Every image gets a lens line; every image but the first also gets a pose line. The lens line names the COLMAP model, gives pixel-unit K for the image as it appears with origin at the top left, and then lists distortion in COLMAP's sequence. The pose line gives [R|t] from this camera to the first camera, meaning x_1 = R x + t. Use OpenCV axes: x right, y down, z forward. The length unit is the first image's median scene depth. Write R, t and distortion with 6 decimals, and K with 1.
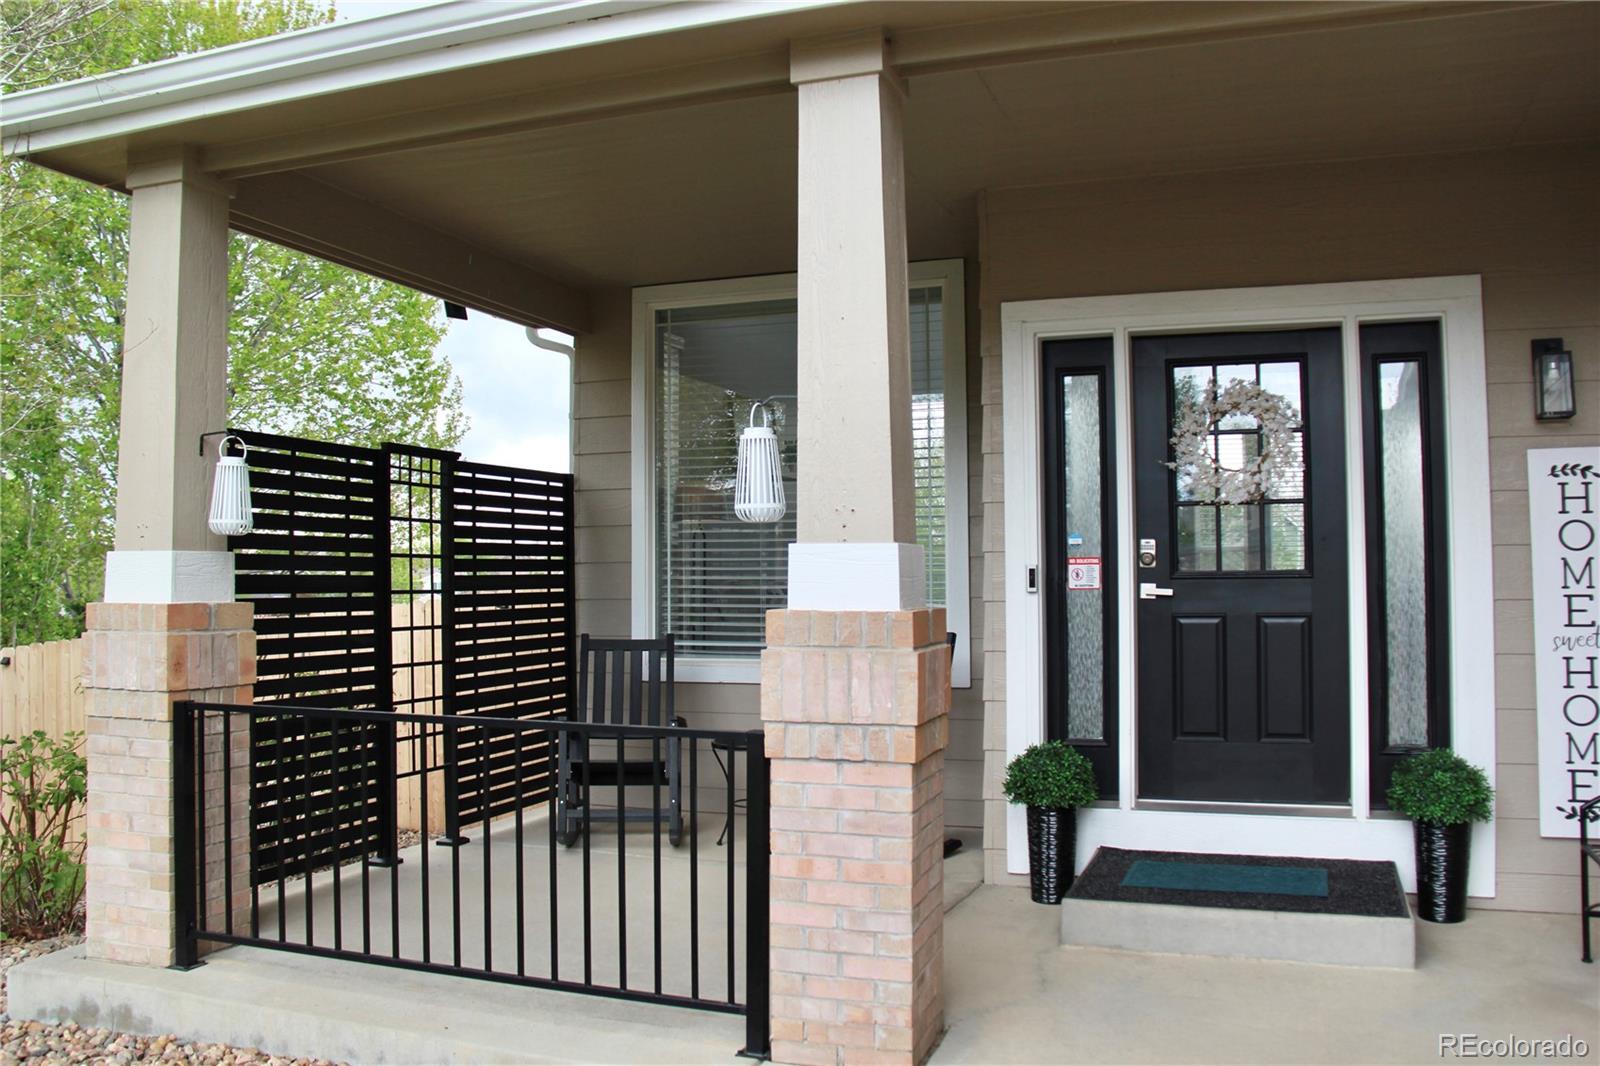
lens RADIAL K [[1280.6, 0, 800.0], [0, 1280.6, 533.0], [0, 0, 1]] dist [-0.000598, -0.000101]
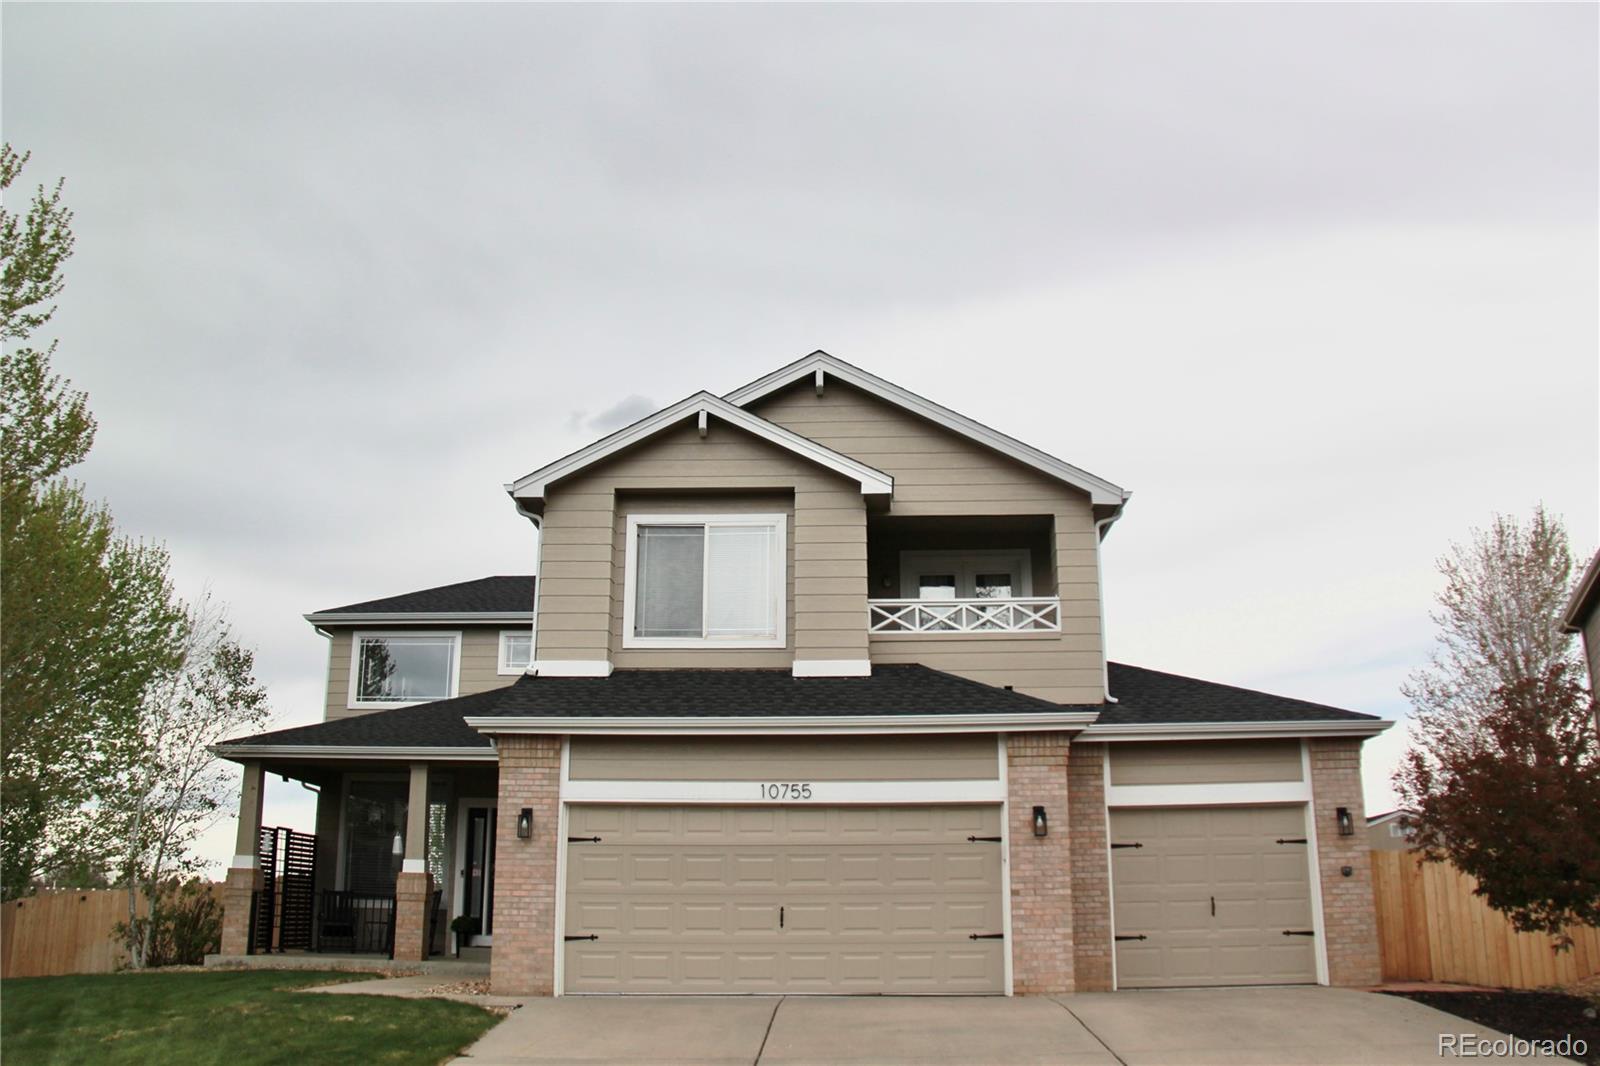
lens RADIAL K [[1397.1, 0, 800.0], [0, 1397.1, 533.0], [0, 0, 1]] dist [-0.100329, 0.005229]
pose [[0.950813, 0.090002, 0.296403, -0.173864], [-0.016027, 0.969872, -0.243089, 0.040598], [-0.309351, 0.226381, 0.923609, -3.382202]]
